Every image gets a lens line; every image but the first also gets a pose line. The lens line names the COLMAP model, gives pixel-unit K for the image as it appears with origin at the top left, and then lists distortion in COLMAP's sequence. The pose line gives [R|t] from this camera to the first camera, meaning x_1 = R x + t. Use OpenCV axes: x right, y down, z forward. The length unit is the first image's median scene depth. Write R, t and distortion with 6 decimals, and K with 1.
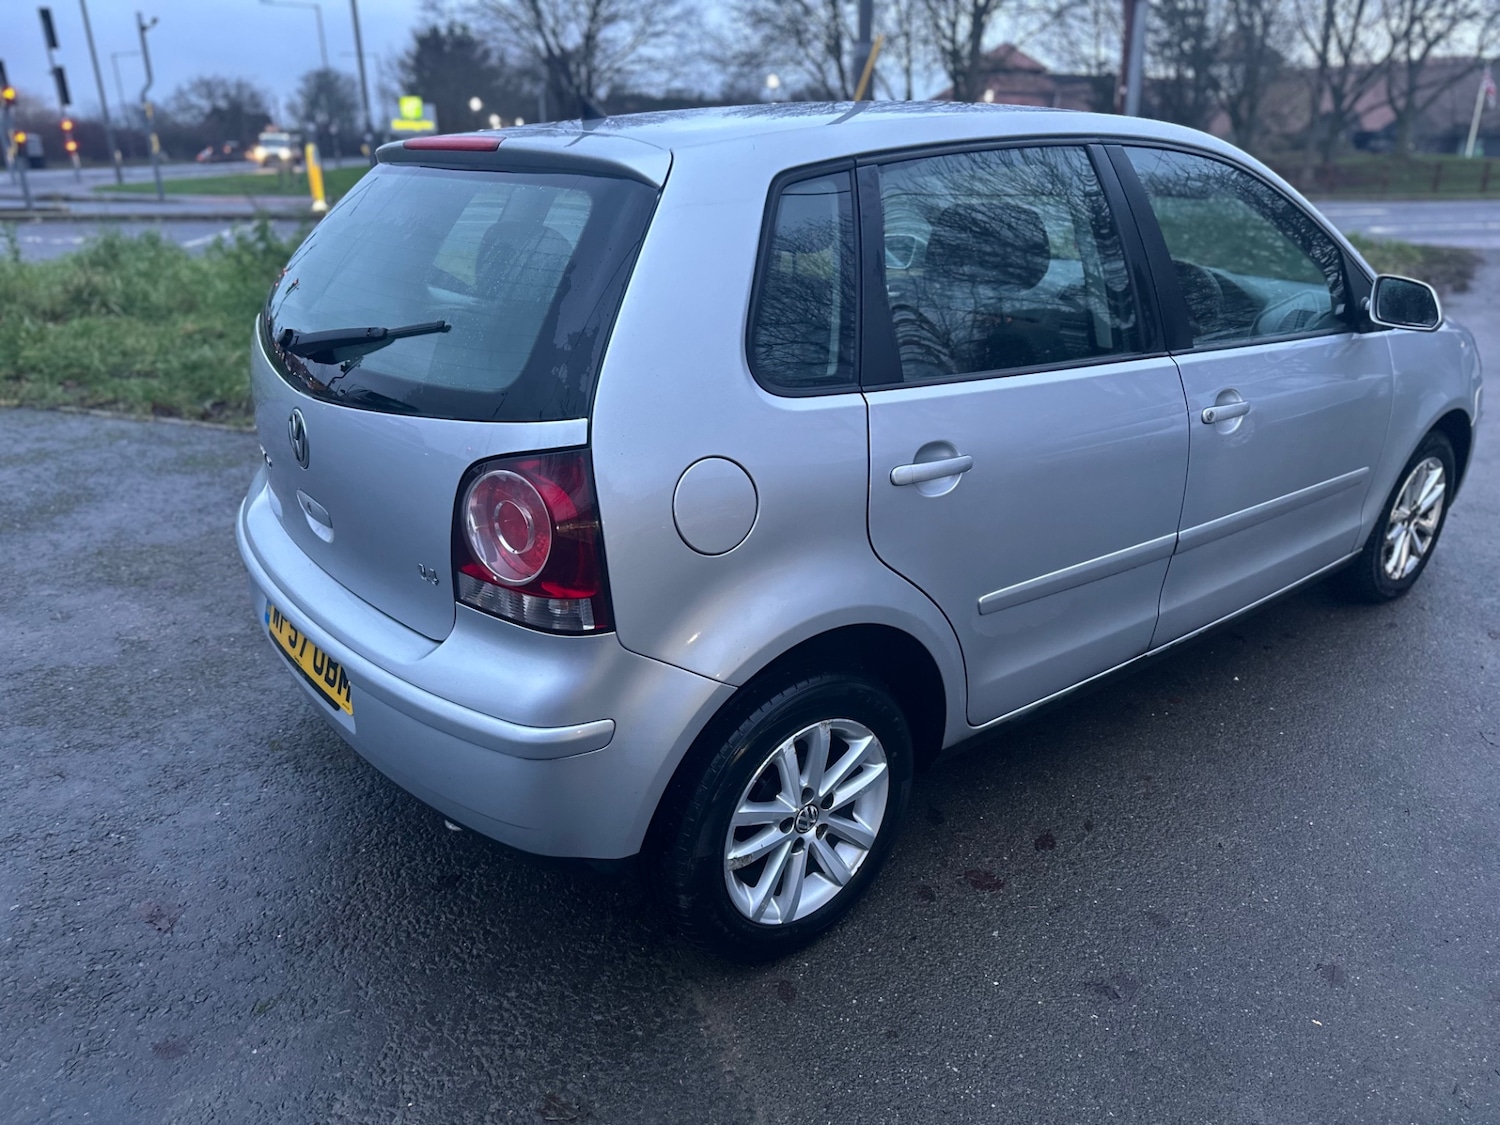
lens RADIAL K [[1053.1, 0, 747.3], [0, 1053.1, 566.5], [0, 0, 1]] dist [0.039959, -0.044170]
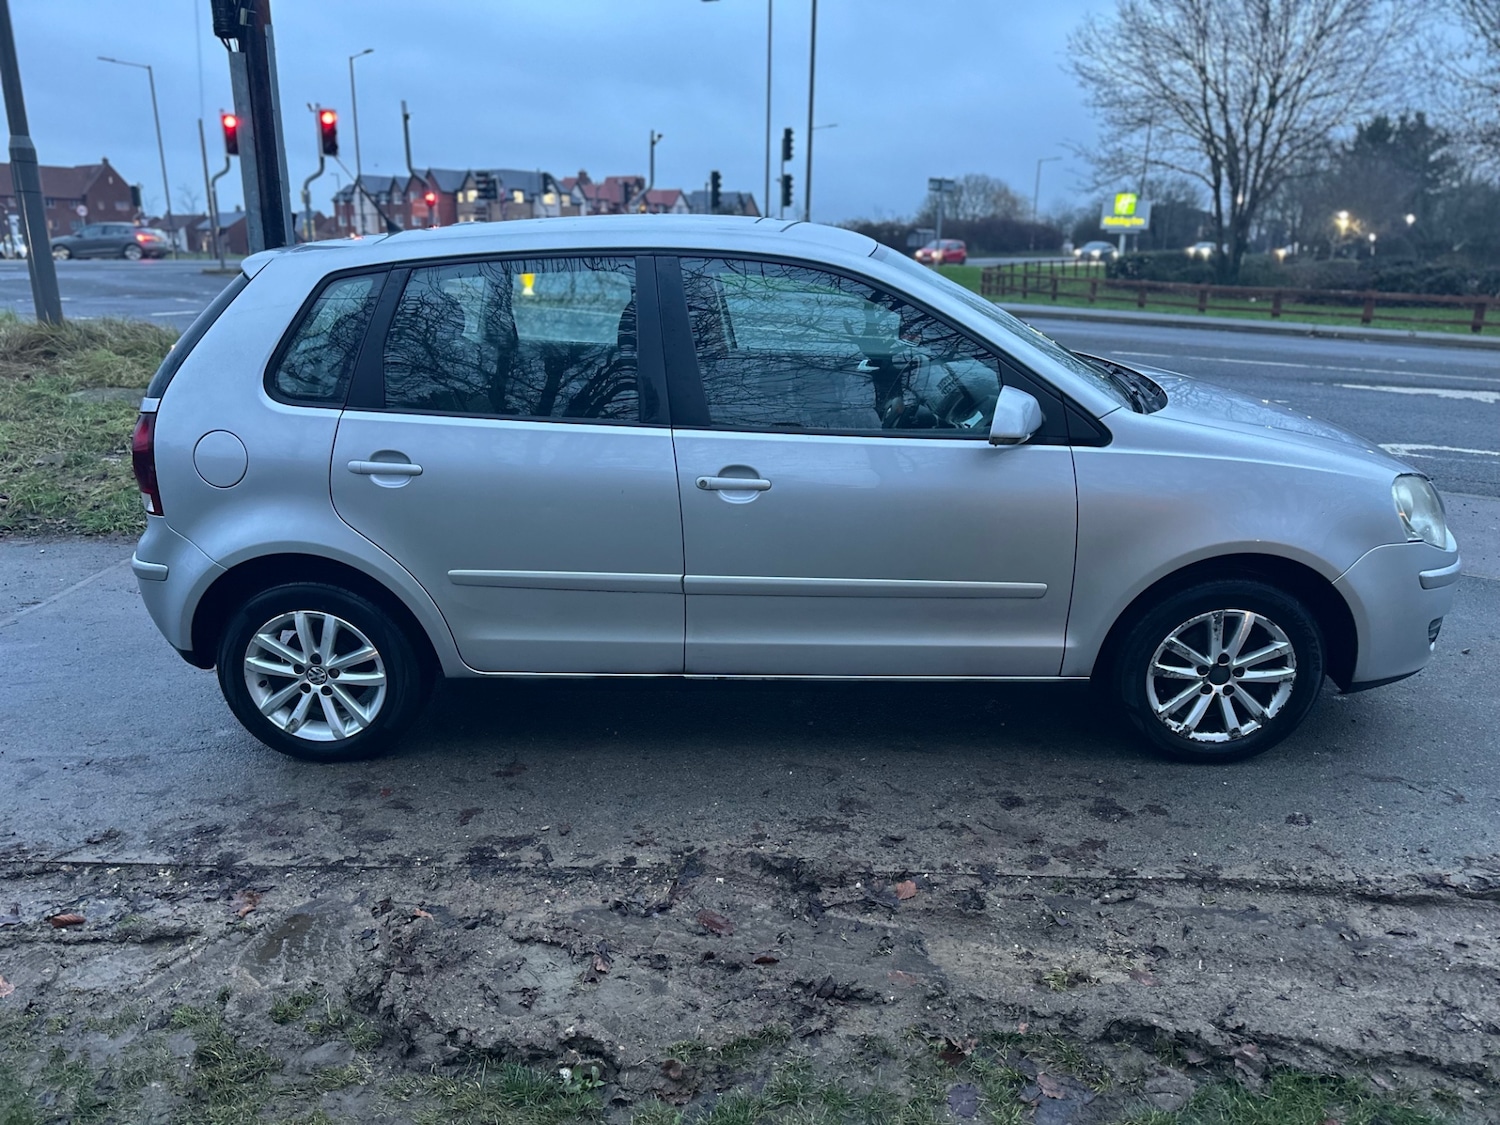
lens RADIAL K [[1053.1, 0, 740.4], [0, 1053.1, 569.3], [0, 0, 1]] dist [0.039959, -0.044170]
pose [[0.764189, 0.206479, -0.611049, 1.445877], [-0.231902, 0.971980, 0.038419, -0.121465], [0.601861, 0.112344, 0.790660, 0.123679]]
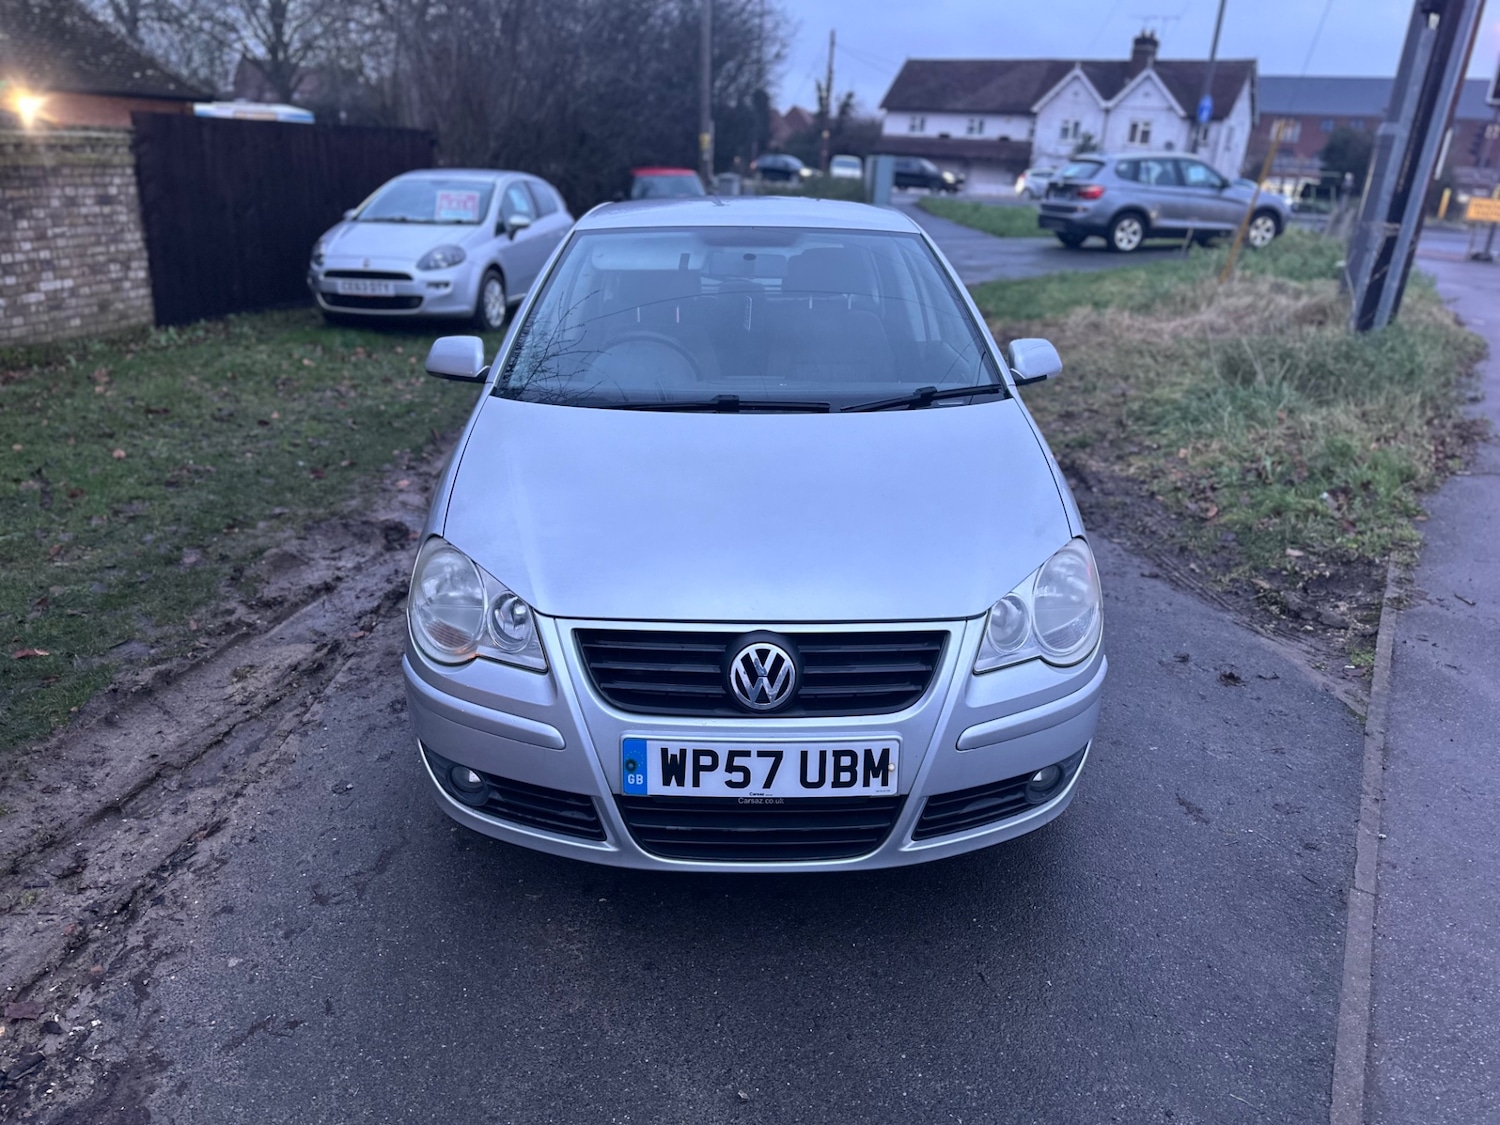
lens RADIAL K [[1053.1, 0, 760.6], [0, 1053.1, 559.4], [0, 0, 1]] dist [0.039959, -0.044170]
pose [[-0.592981, 0.264533, -0.760524, 1.896203], [-0.312444, 0.794903, 0.520104, -1.086189], [0.742127, 0.546033, -0.388710, 2.521745]]
